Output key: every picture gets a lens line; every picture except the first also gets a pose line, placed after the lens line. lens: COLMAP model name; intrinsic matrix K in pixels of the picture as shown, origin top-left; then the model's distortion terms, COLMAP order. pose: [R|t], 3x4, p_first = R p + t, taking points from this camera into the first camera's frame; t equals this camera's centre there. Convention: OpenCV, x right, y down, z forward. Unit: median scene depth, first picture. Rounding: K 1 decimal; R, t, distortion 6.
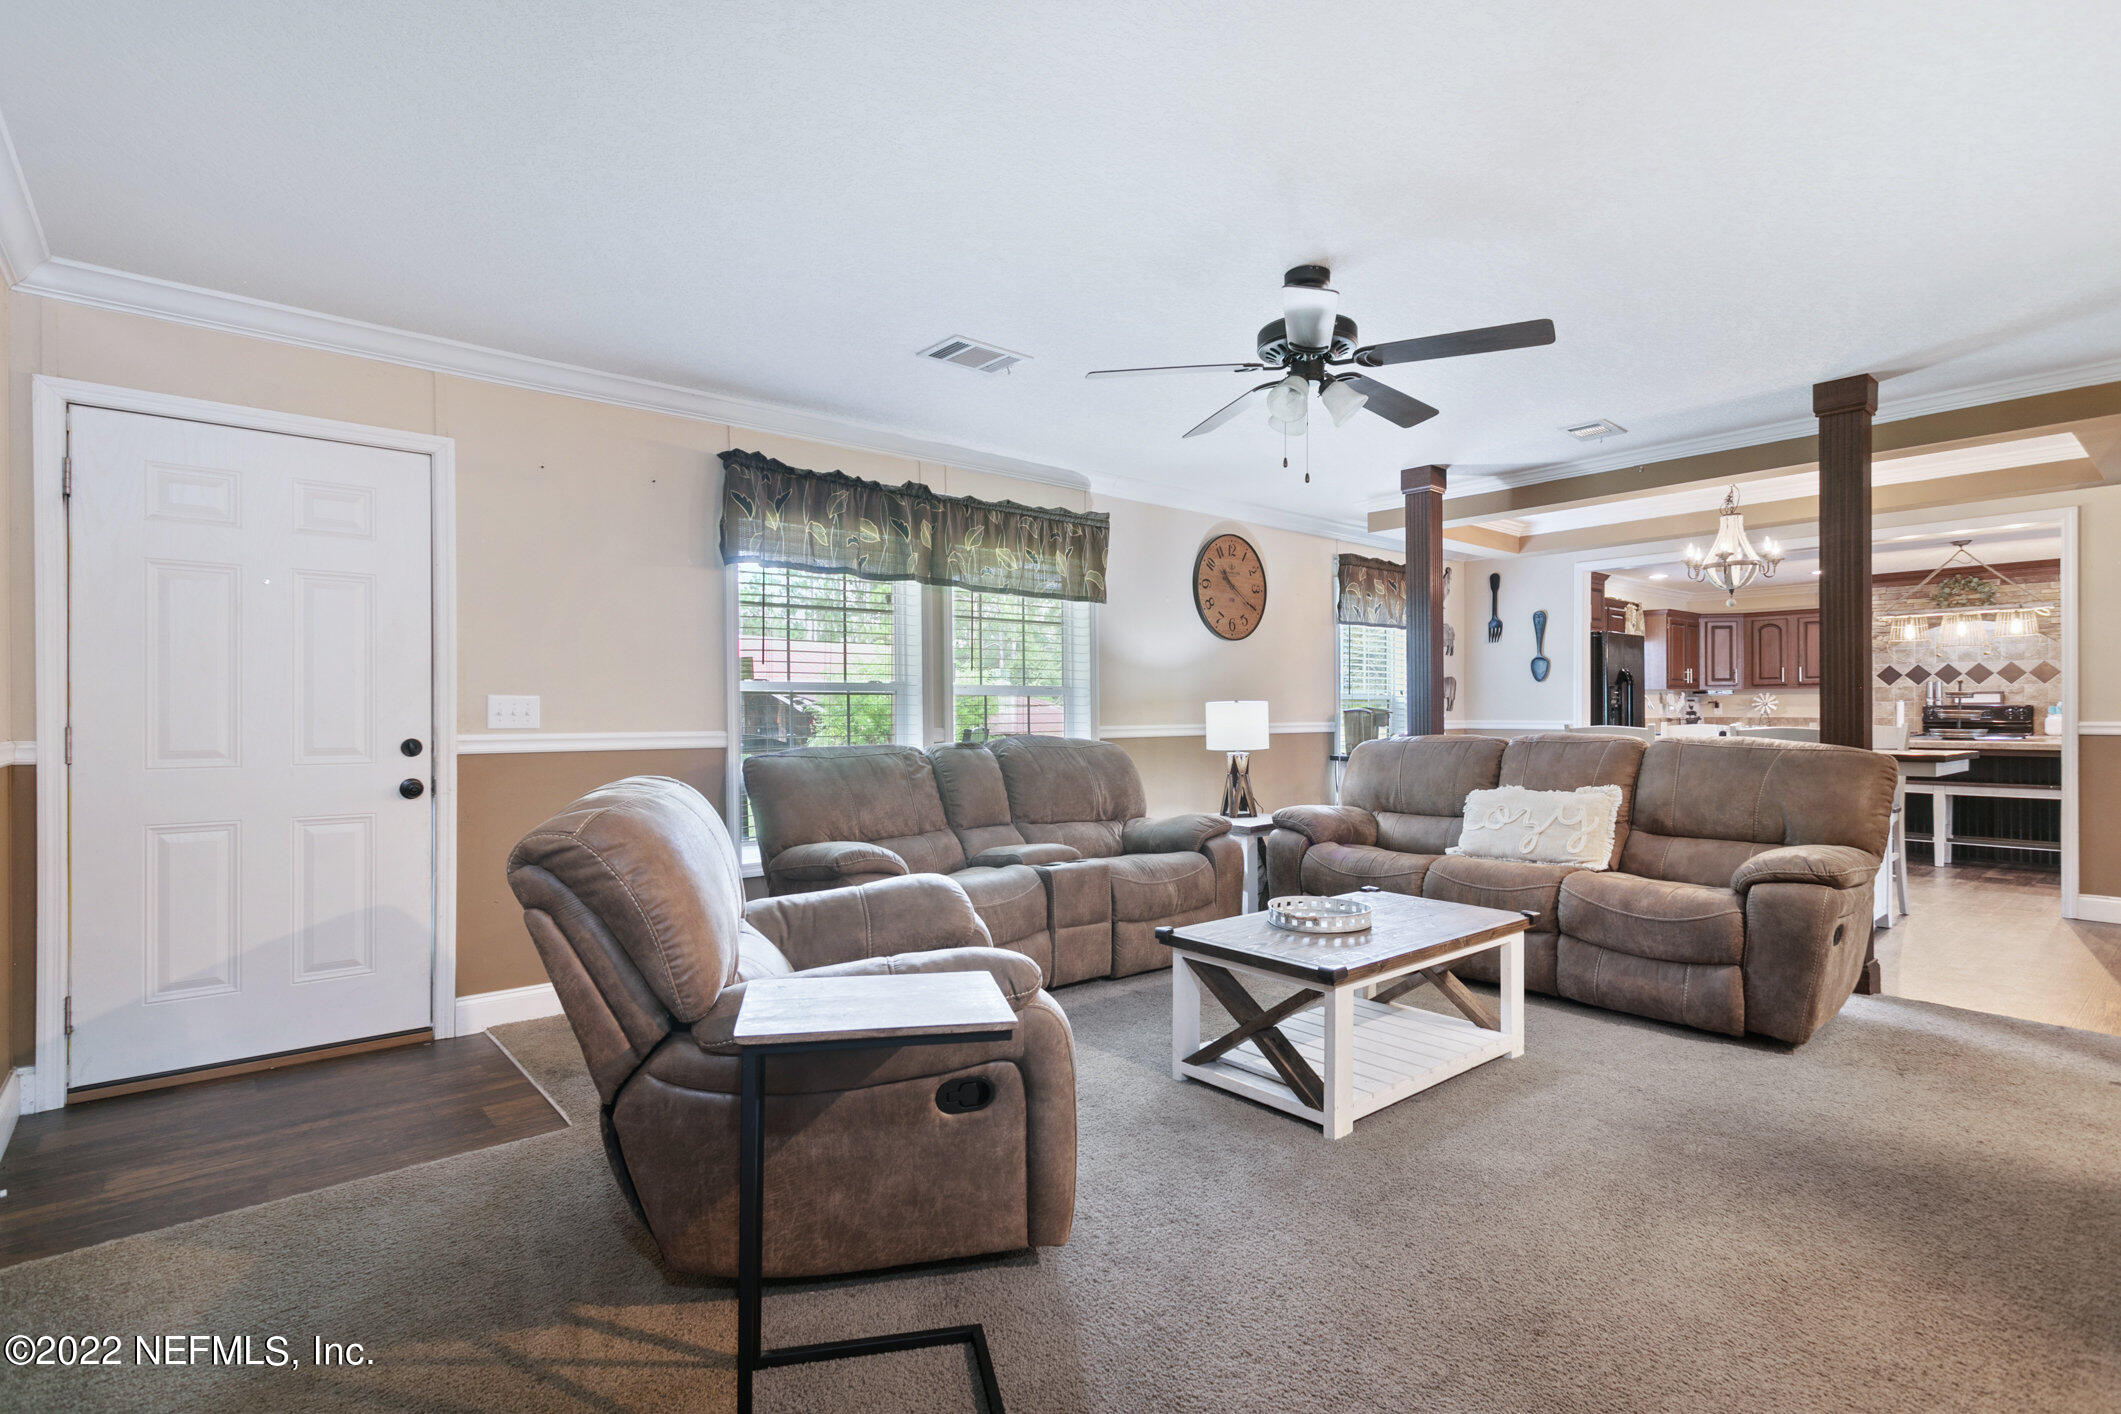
lens RADIAL K [[1021.6, 0, 1016.0], [0, 1021.6, 714.5], [0, 0, 1]] dist [0.002629, 0.002555]
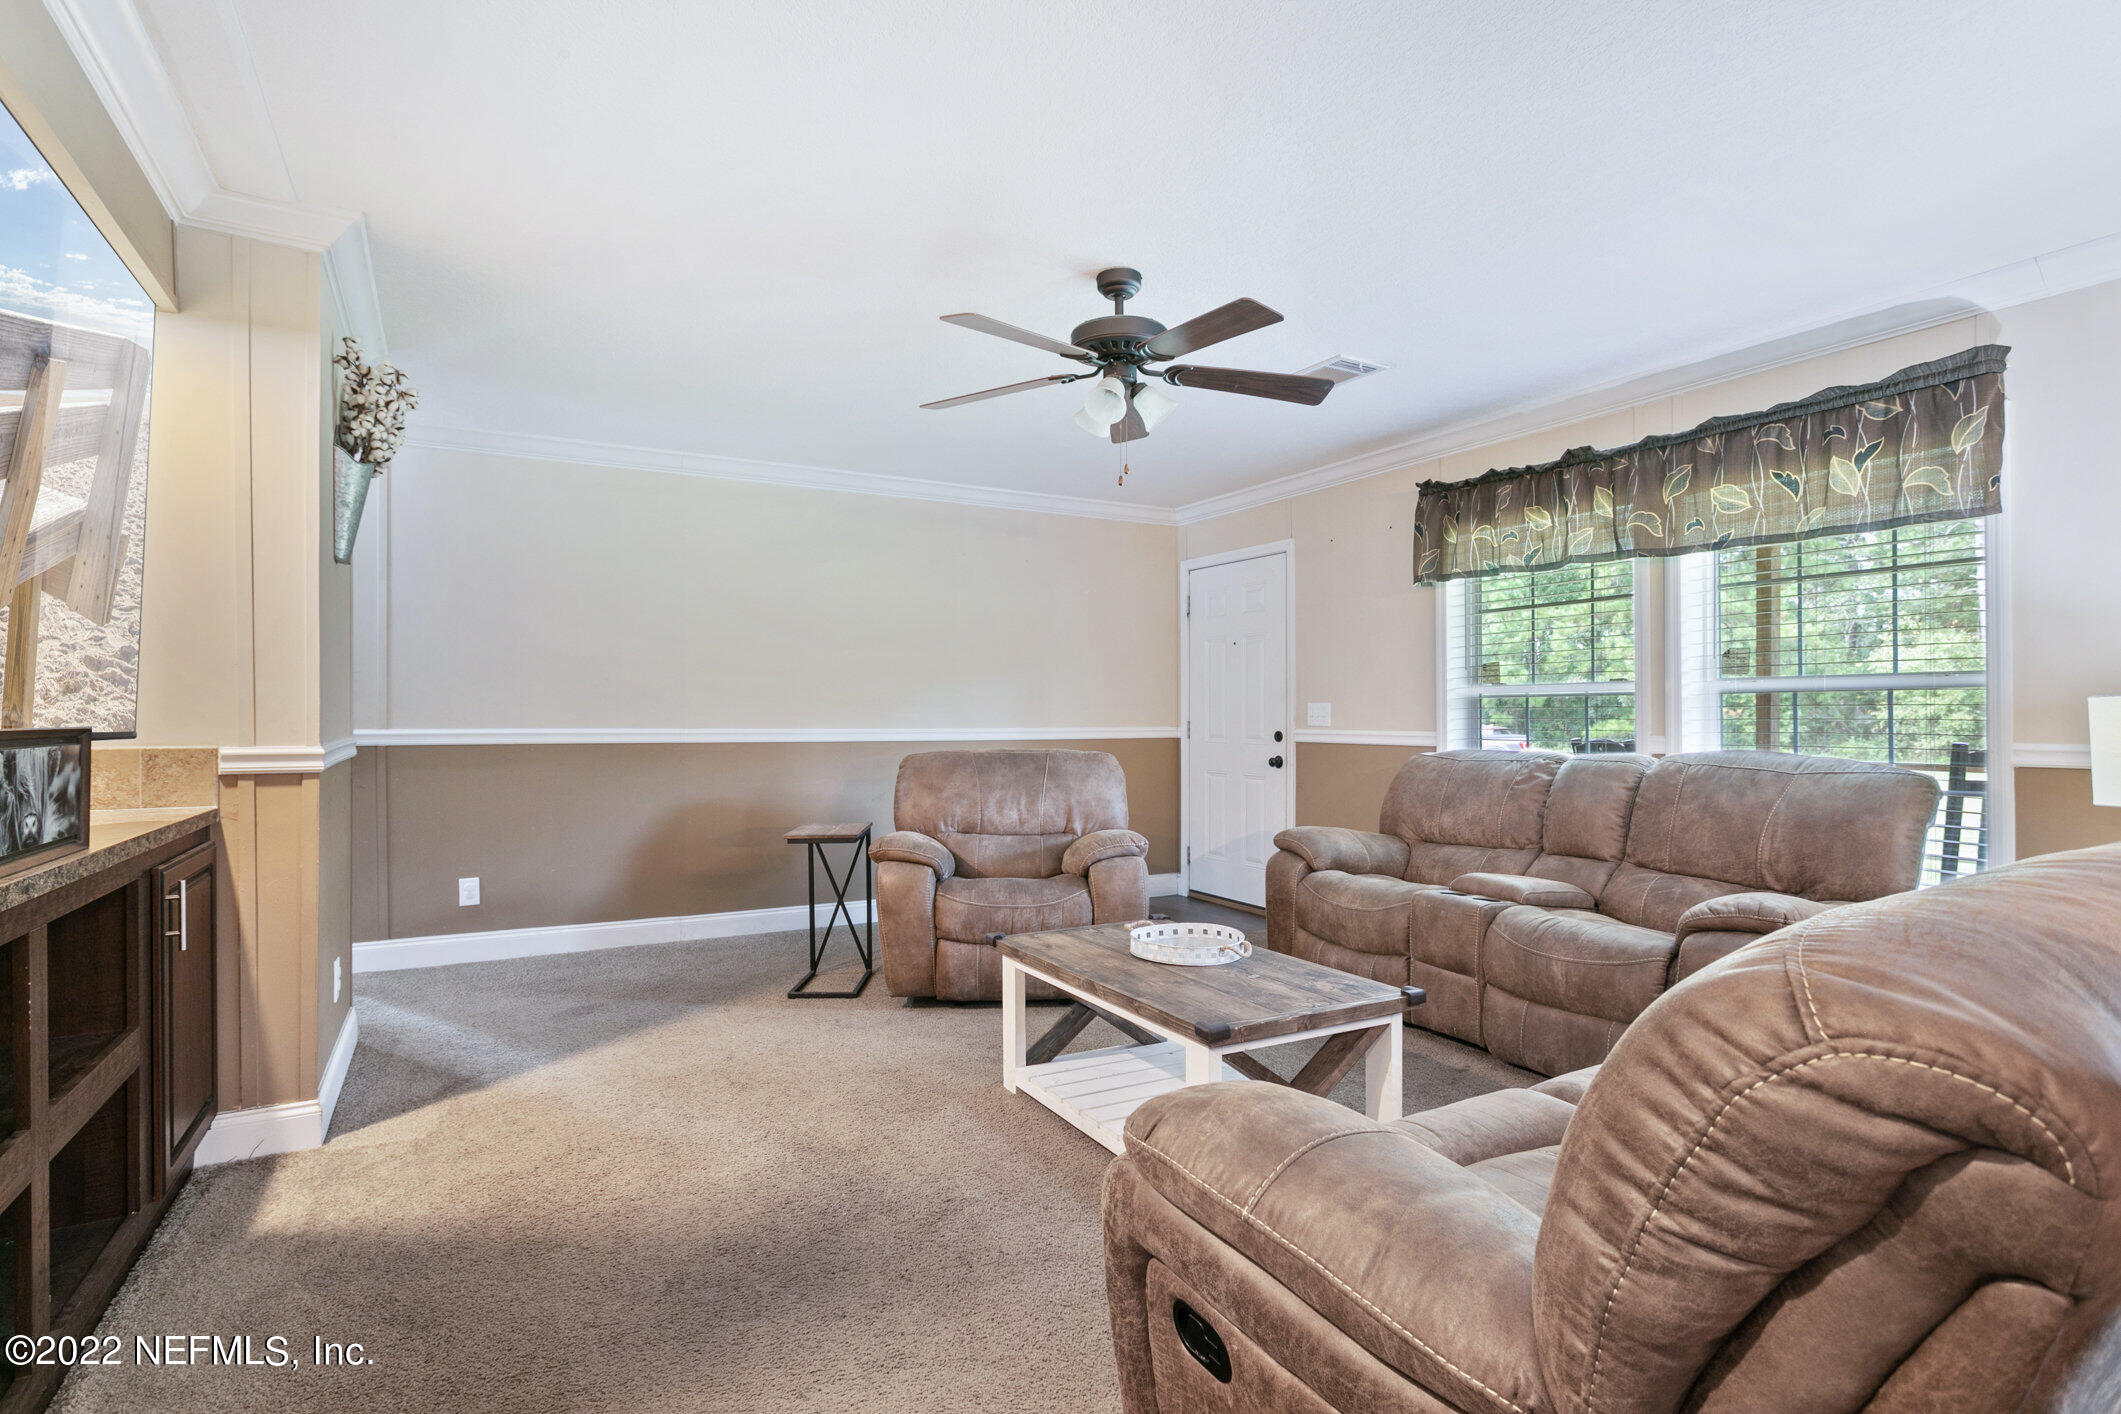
lens RADIAL K [[1021.6, 0, 1056.3], [0, 1021.6, 712.9], [0, 0, 1]] dist [0.002629, 0.002555]
pose [[-0.164816, -0.001120, -0.986324, 0.896077], [-0.005260, 0.999986, -0.000256, -0.002382], [0.986310, 0.005145, -0.164820, 0.778458]]
